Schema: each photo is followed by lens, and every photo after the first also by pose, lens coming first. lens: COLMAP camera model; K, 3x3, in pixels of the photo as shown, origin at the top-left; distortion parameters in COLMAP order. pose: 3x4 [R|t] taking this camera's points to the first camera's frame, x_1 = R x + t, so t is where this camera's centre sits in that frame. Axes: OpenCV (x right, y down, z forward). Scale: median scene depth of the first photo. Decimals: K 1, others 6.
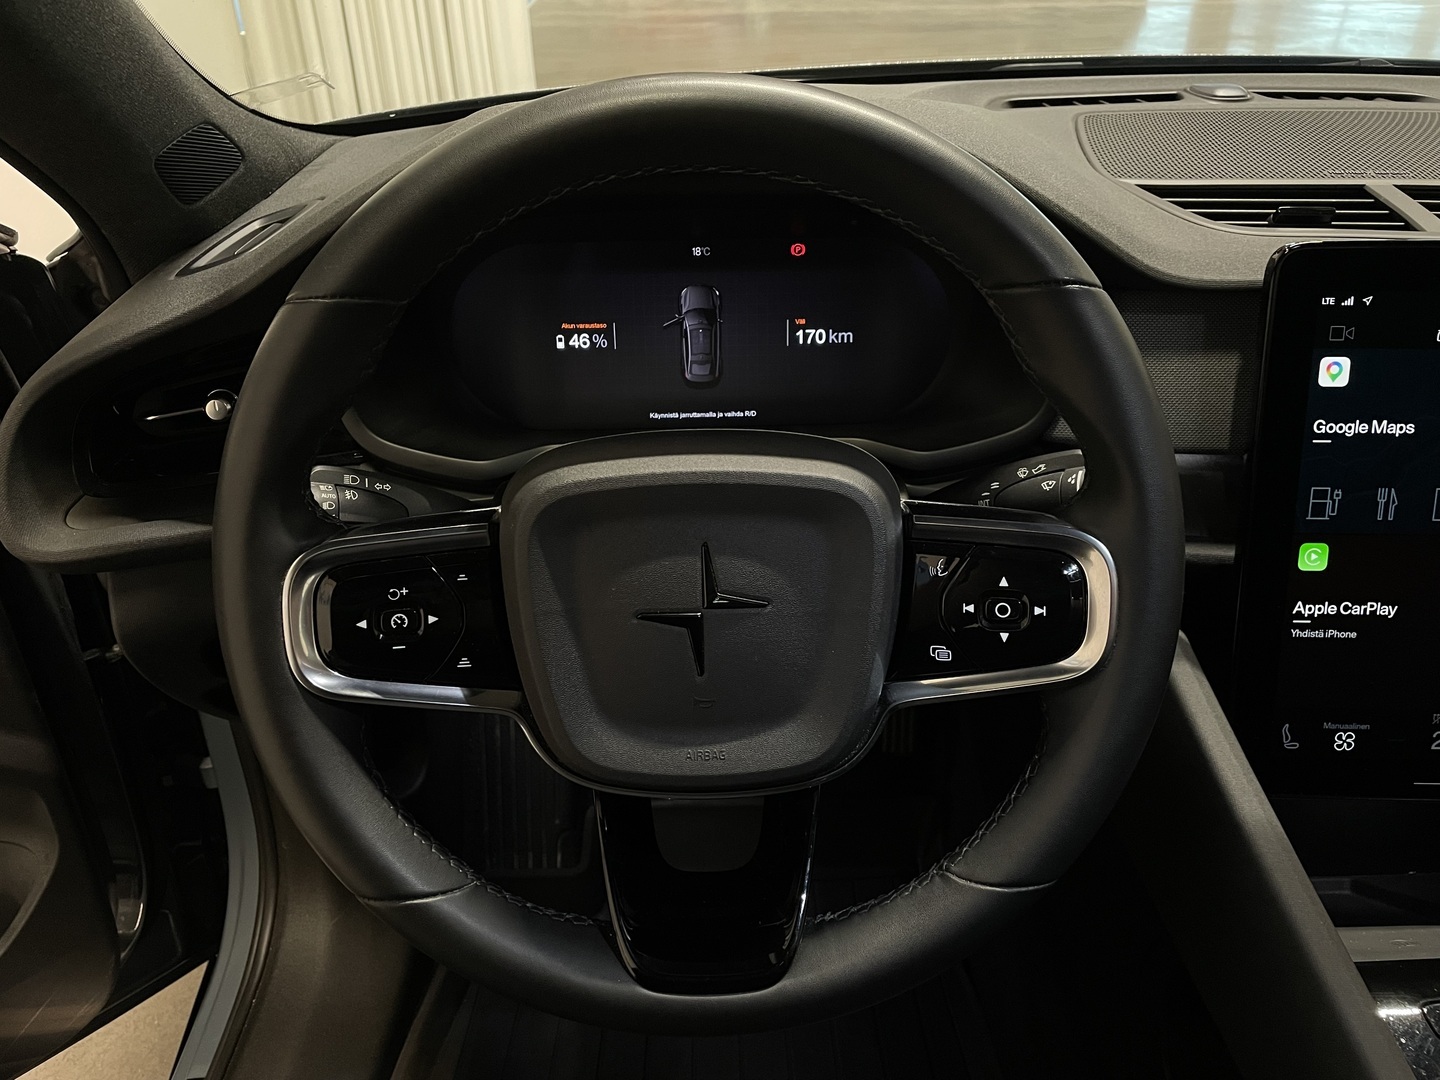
lens RADIAL K [[1097.7, 0, 720.0], [0, 1097.7, 540.0], [0, 0, 1]] dist [0.070776, -0.071507]
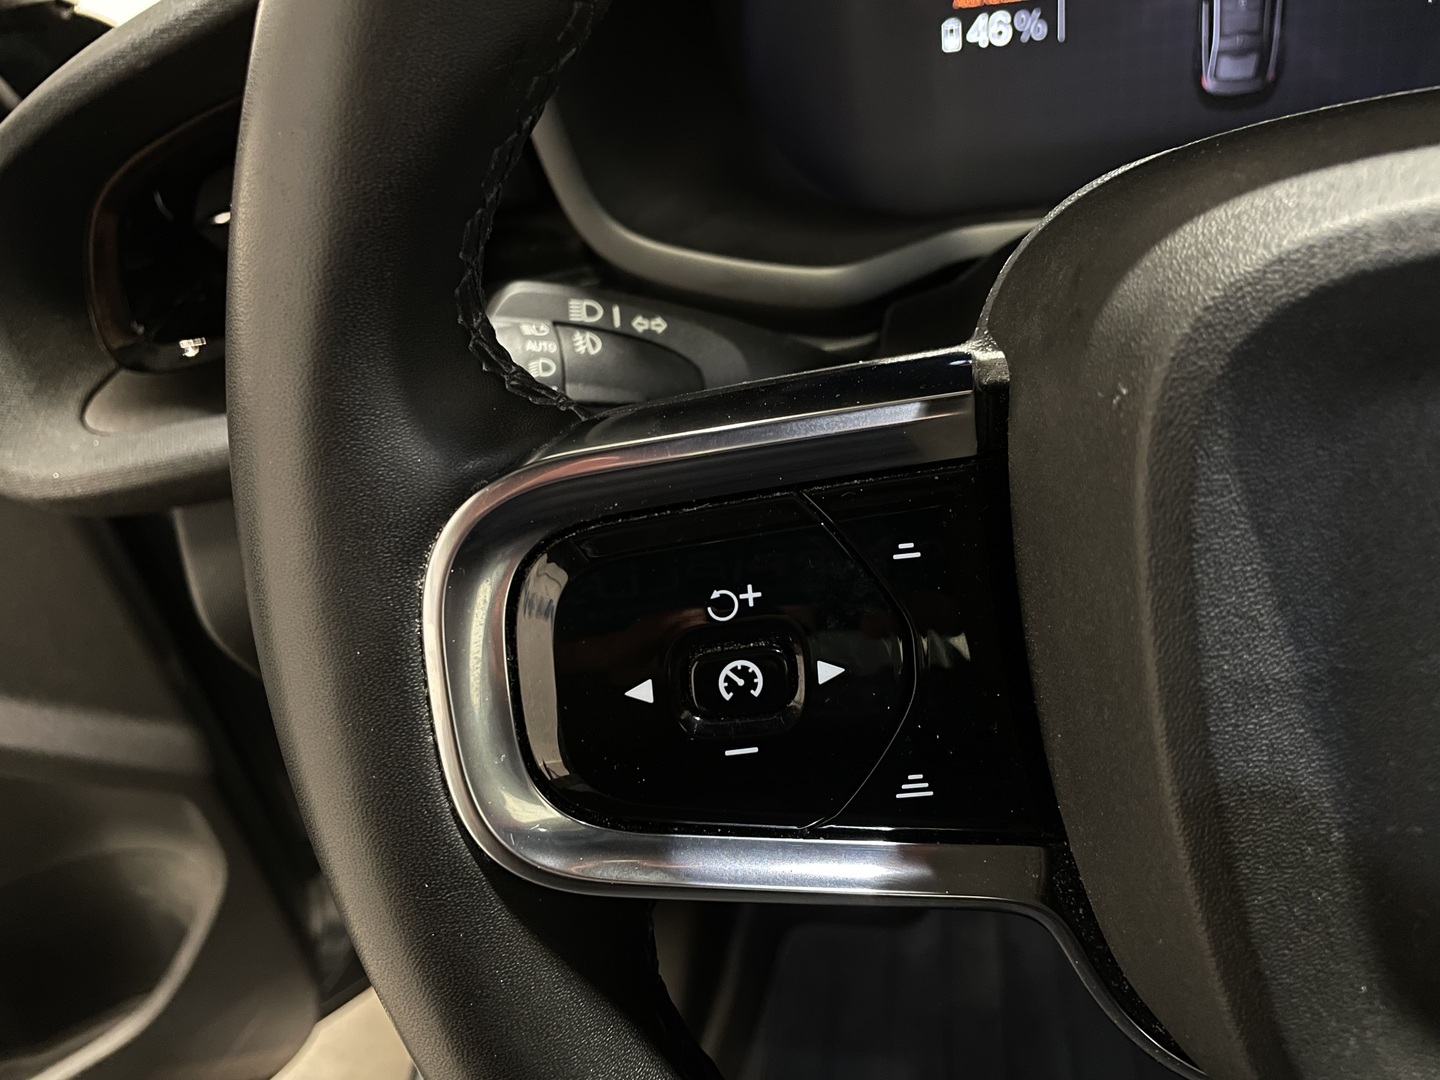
lens RADIAL K [[1132.1, 0, 717.9], [0, 1132.1, 535.4], [0, 0, 1]] dist [0.066133, -0.095154]
pose [[0.979739, -0.013330, -0.199833, -0.182947], [0.035023, 0.993811, 0.105421, -0.009001], [0.197191, -0.110284, 0.974142, 0.530187]]
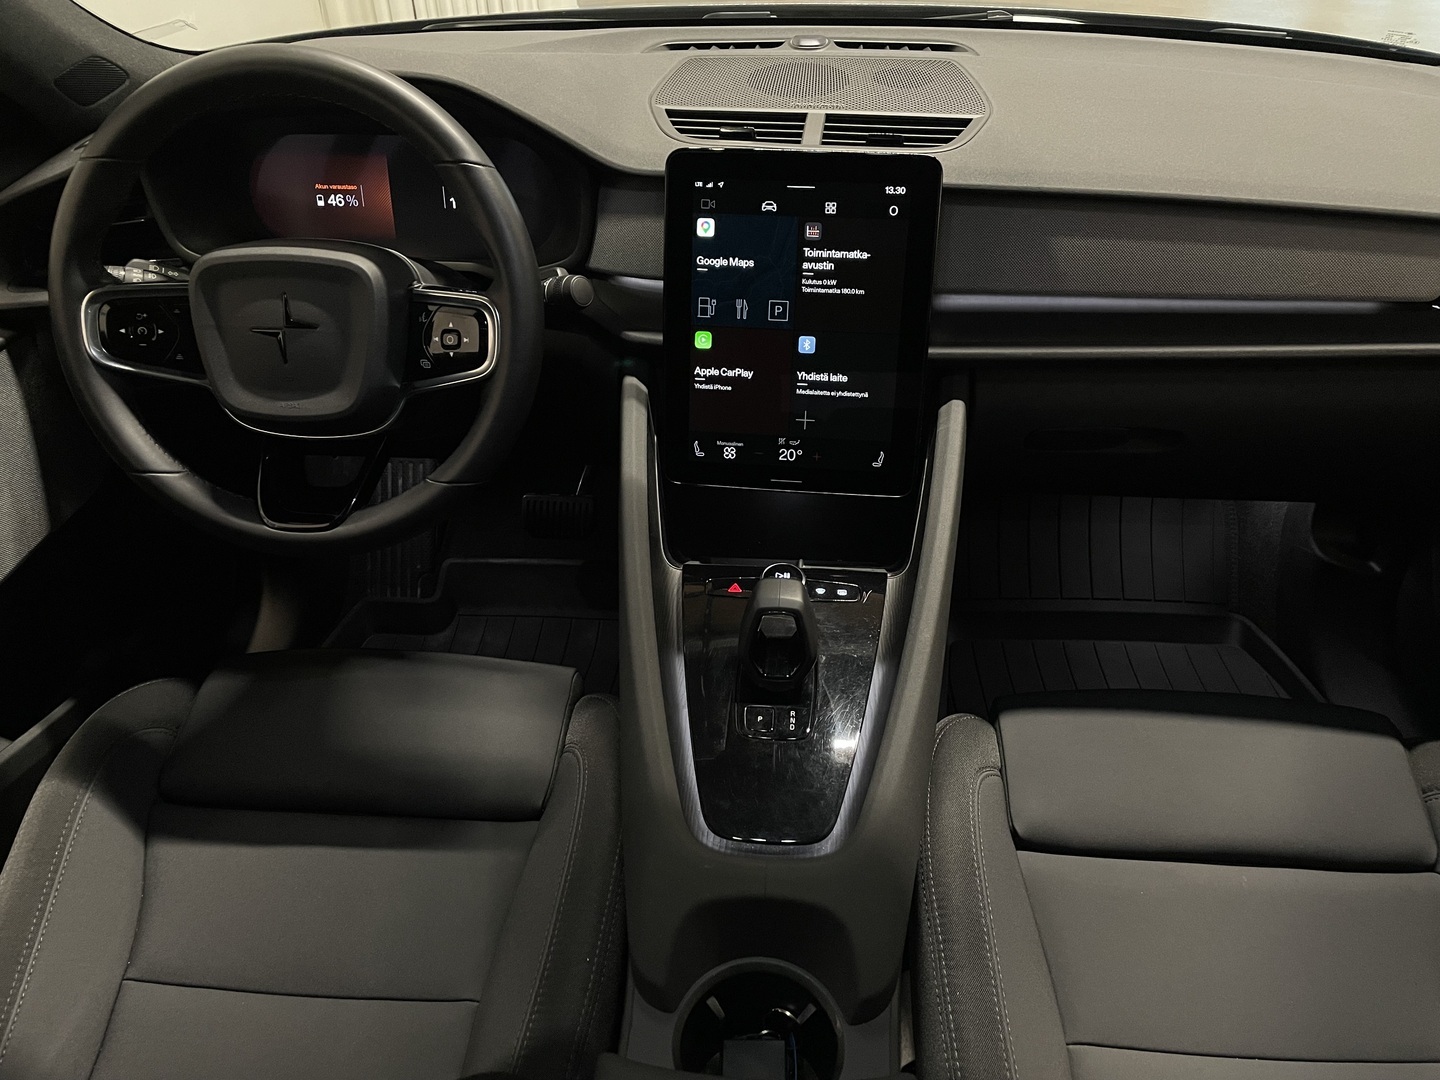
lens RADIAL K [[1075.5, 0, 719.5], [0, 1075.5, 552.1], [0, 0, 1]] dist [0.081968, -0.076490]
pose [[0.994874, 0.055534, -0.084507, 0.739445], [-0.047451, 0.994363, 0.094817, 0.187747], [0.089296, -0.090321, 0.991901, -0.700991]]
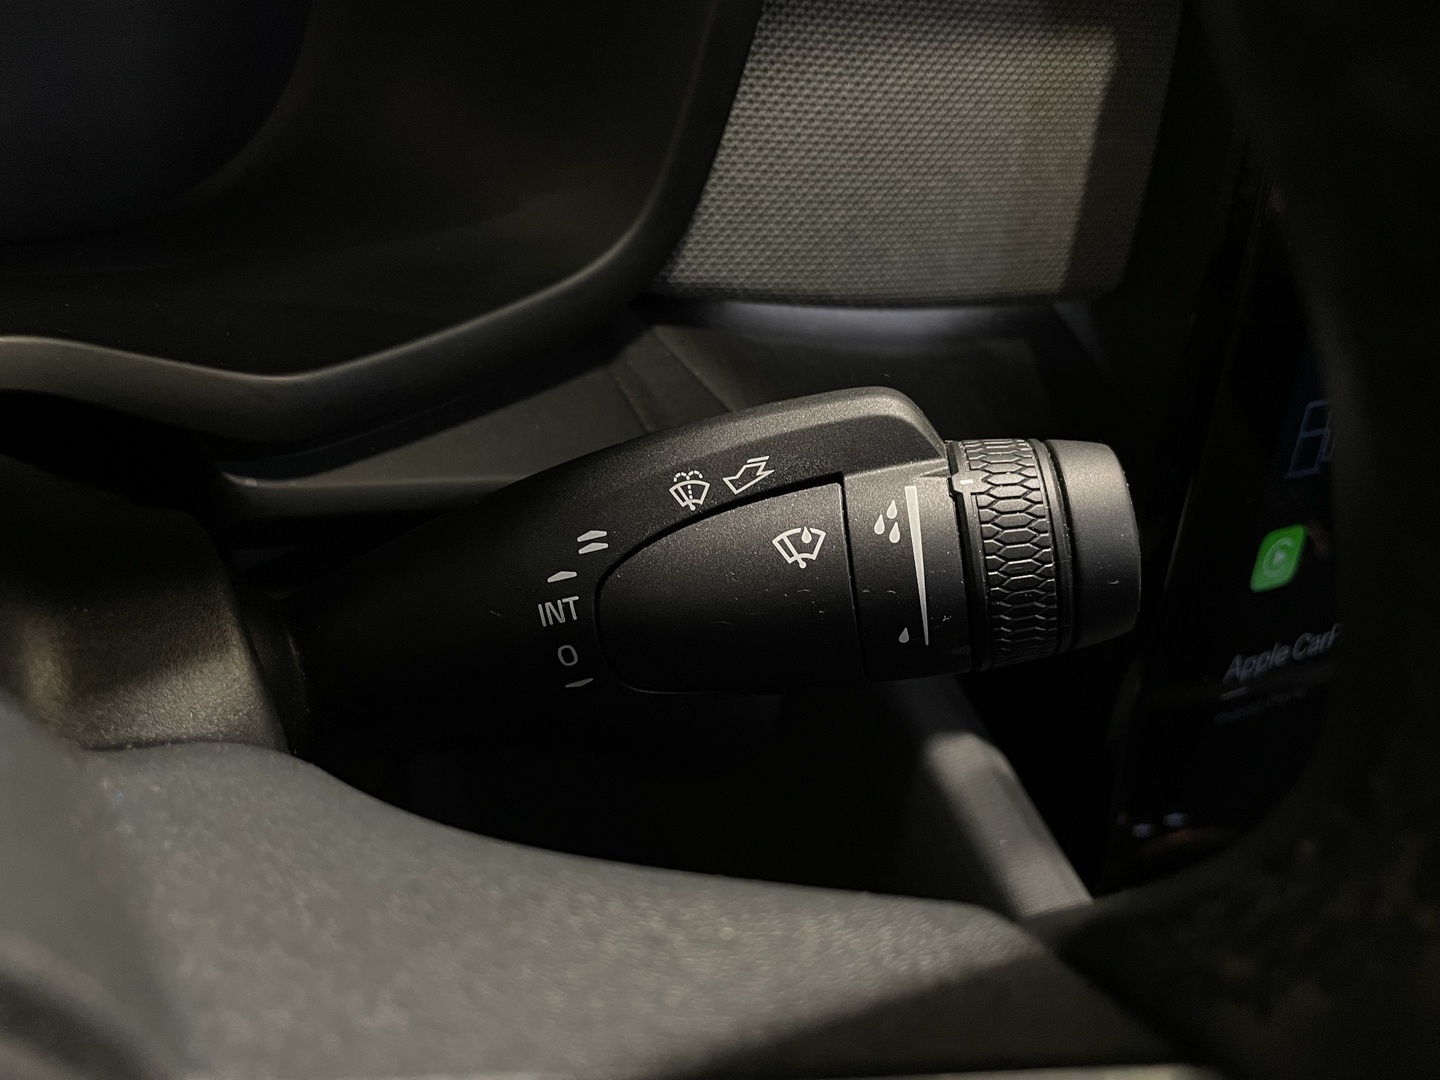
lens RADIAL K [[1132.1, 0, 717.9], [0, 1132.1, 535.4], [0, 0, 1]] dist [0.066133, -0.095154]
pose [[0.863897, -0.176444, 0.471752, 0.148791], [0.056773, 0.964775, 0.256879, -0.120868], [-0.500459, -0.195134, 0.843483, 0.764048]]
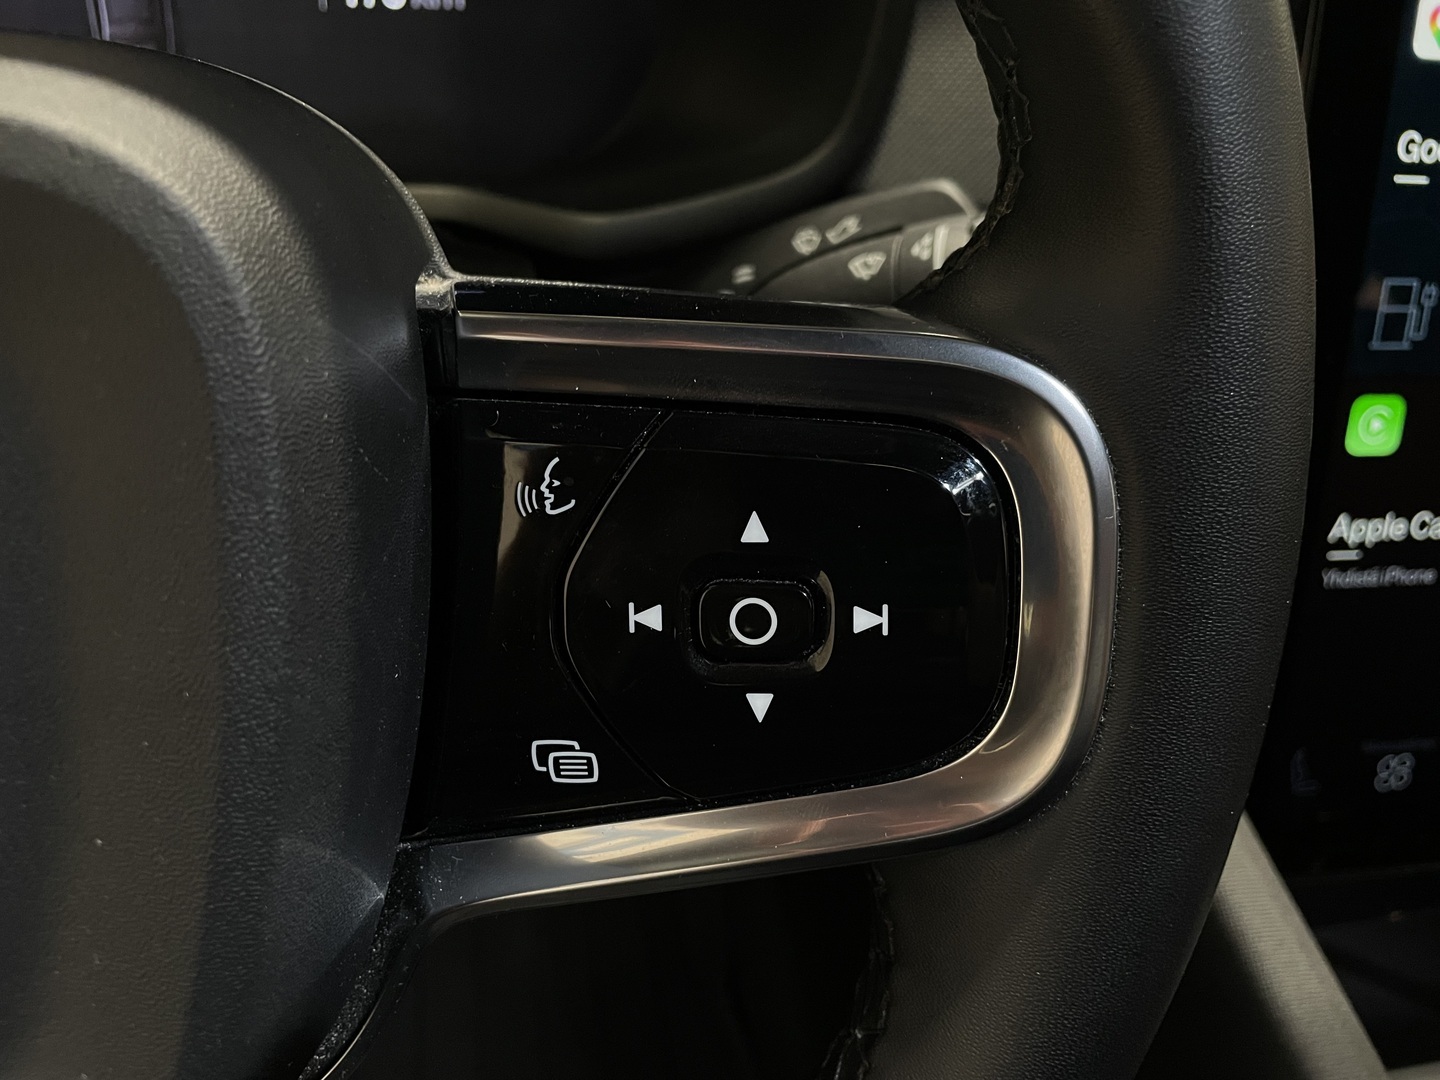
lens RADIAL K [[1132.1, 0, 717.9], [0, 1132.1, 535.4], [0, 0, 1]] dist [0.066133, -0.095154]
pose [[0.981363, -0.042126, 0.187490, 0.155615], [0.024119, 0.994962, 0.097308, 0.007573], [-0.190645, -0.090973, 0.977435, 0.573859]]
